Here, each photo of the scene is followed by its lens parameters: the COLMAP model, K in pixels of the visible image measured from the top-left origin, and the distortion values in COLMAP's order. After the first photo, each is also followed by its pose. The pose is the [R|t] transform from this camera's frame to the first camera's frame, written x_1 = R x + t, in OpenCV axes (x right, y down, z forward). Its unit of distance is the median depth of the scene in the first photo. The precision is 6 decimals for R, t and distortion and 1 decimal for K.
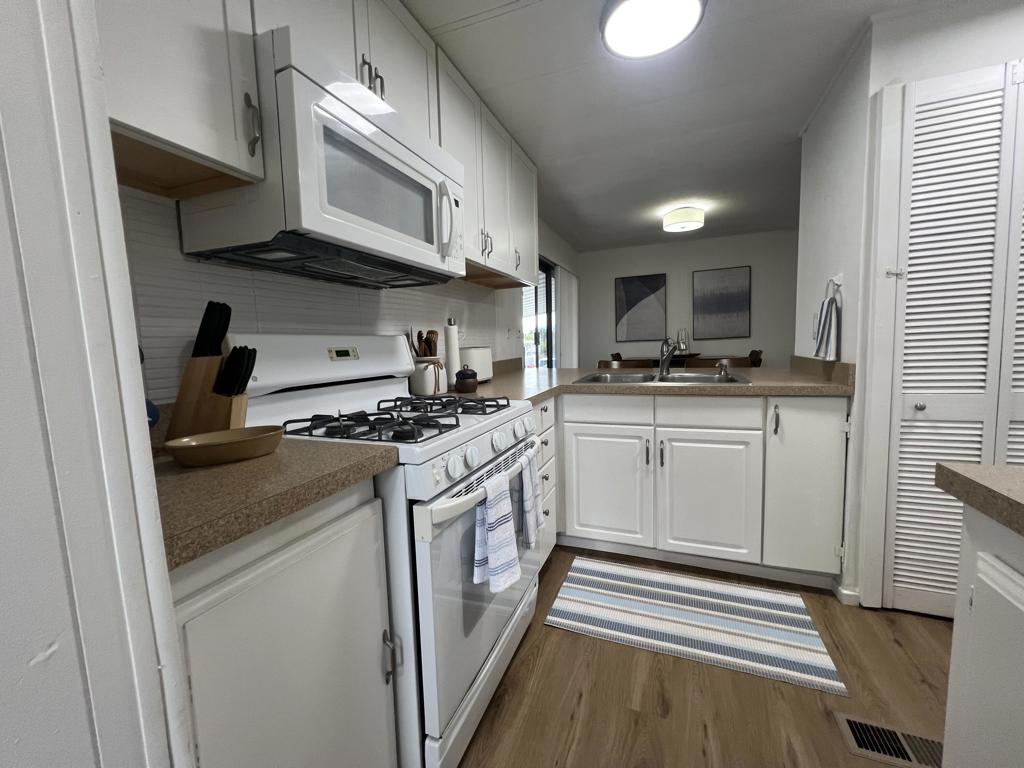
lens RADIAL K [[413.9, 0, 514.8], [0, 413.9, 385.9], [0, 0, 1]] dist [0.000178, -0.000043]
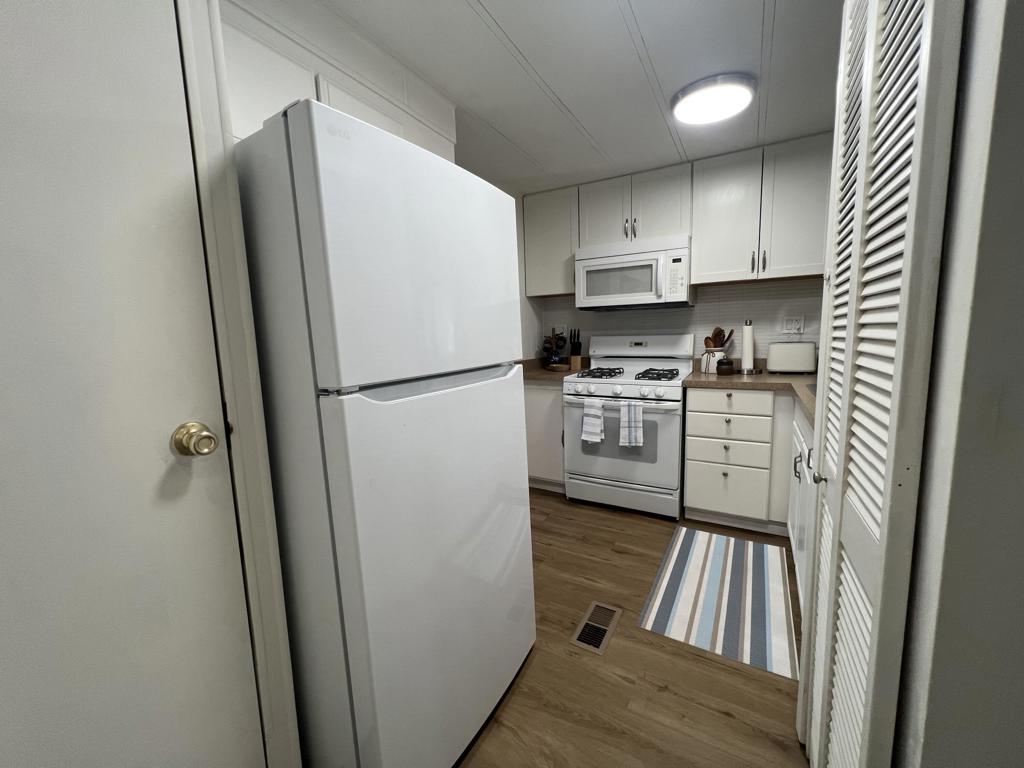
lens RADIAL K [[413.9, 0, 515.9], [0, 413.9, 378.7], [0, 0, 1]] dist [0.000178, -0.000043]
pose [[-0.153980, 0.129914, -0.979496, 1.899597], [-0.076952, 0.986731, 0.142971, -0.161961], [0.985073, 0.097389, -0.141940, 0.680787]]
